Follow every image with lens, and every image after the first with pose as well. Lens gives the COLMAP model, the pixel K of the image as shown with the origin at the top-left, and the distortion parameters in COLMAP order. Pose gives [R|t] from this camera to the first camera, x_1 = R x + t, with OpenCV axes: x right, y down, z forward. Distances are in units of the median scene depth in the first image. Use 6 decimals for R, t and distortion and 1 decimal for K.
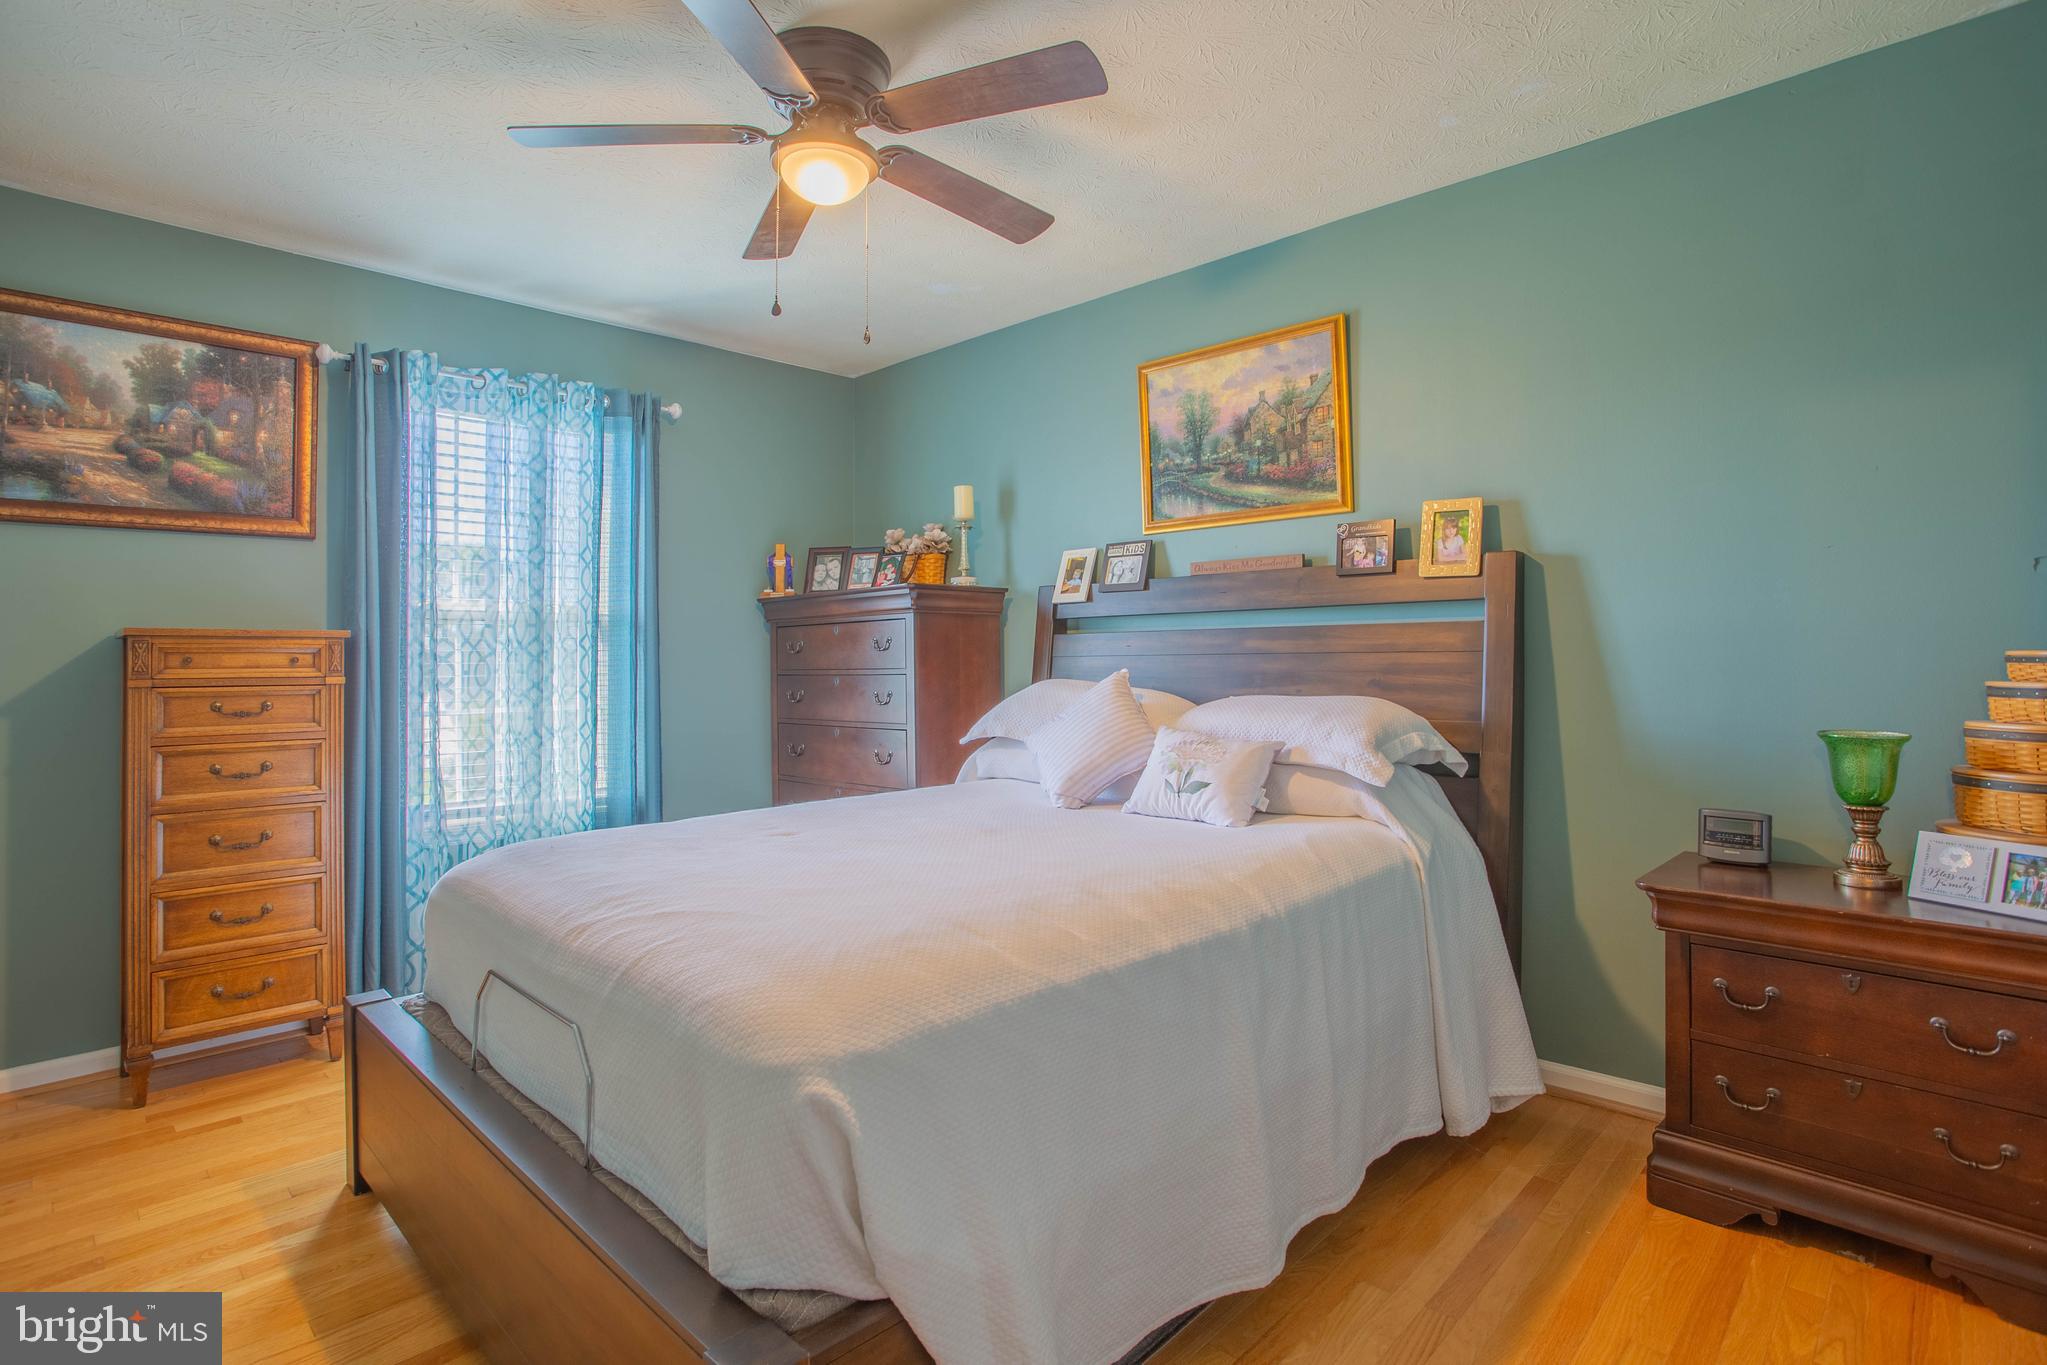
lens RADIAL K [[1022.0, 0, 1031.3], [0, 1022.0, 674.0], [0, 0, 1]] dist [-0.082312, 0.039021]
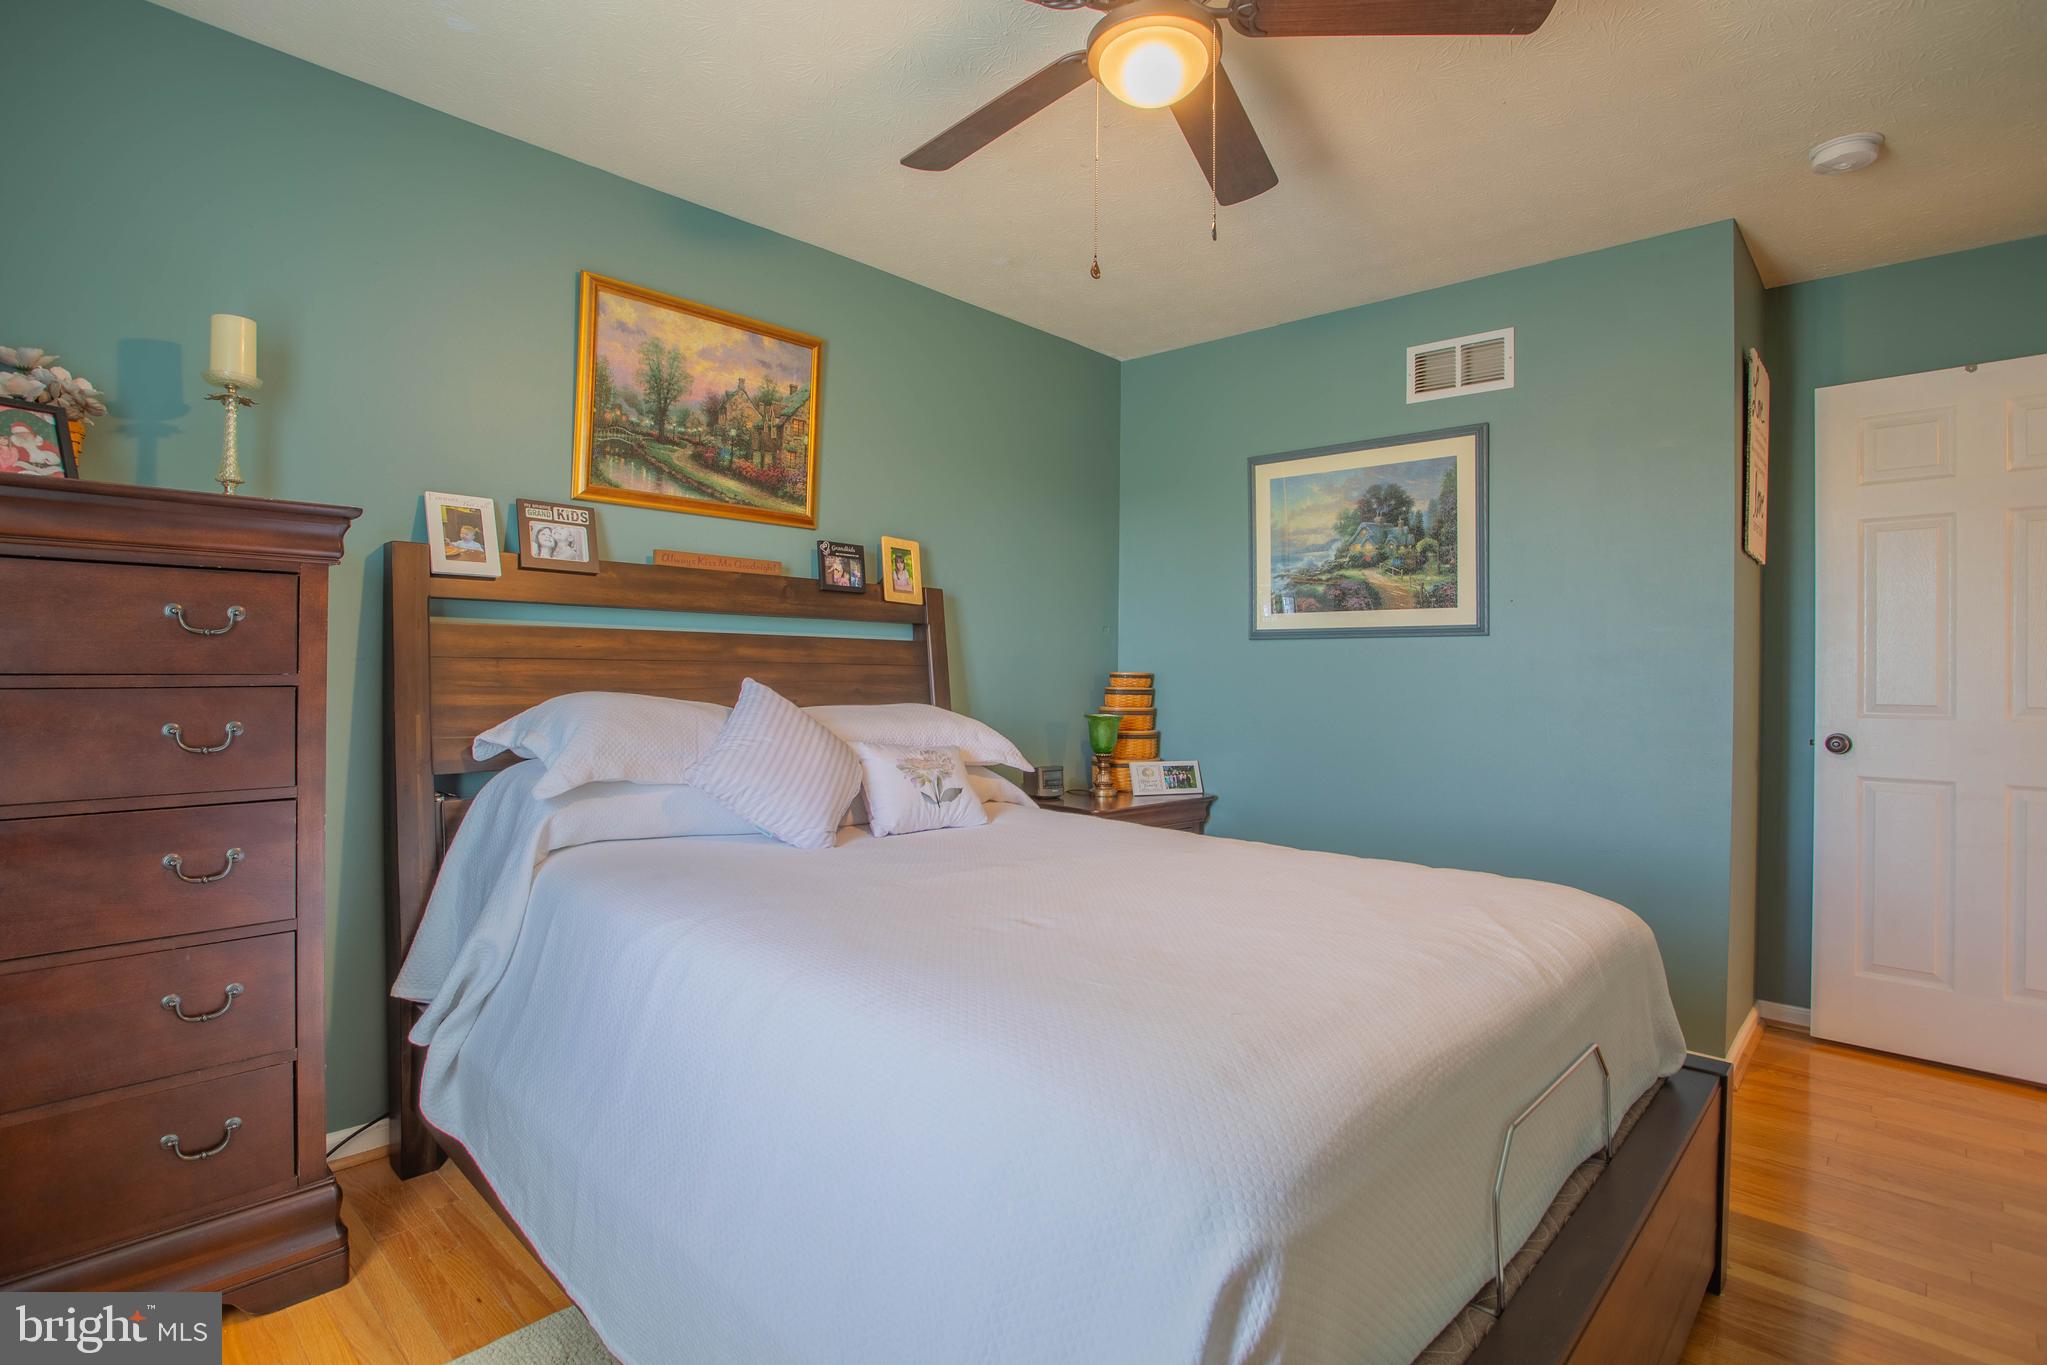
lens RADIAL K [[1022.0, 0, 1031.3], [0, 1022.0, 674.0], [0, 0, 1]] dist [-0.082312, 0.039021]
pose [[-0.023165, 0.005903, 0.999714, -0.691429], [0.001513, 0.999982, -0.005870, -0.003705], [-0.999731, 0.001377, -0.023174, 0.748651]]
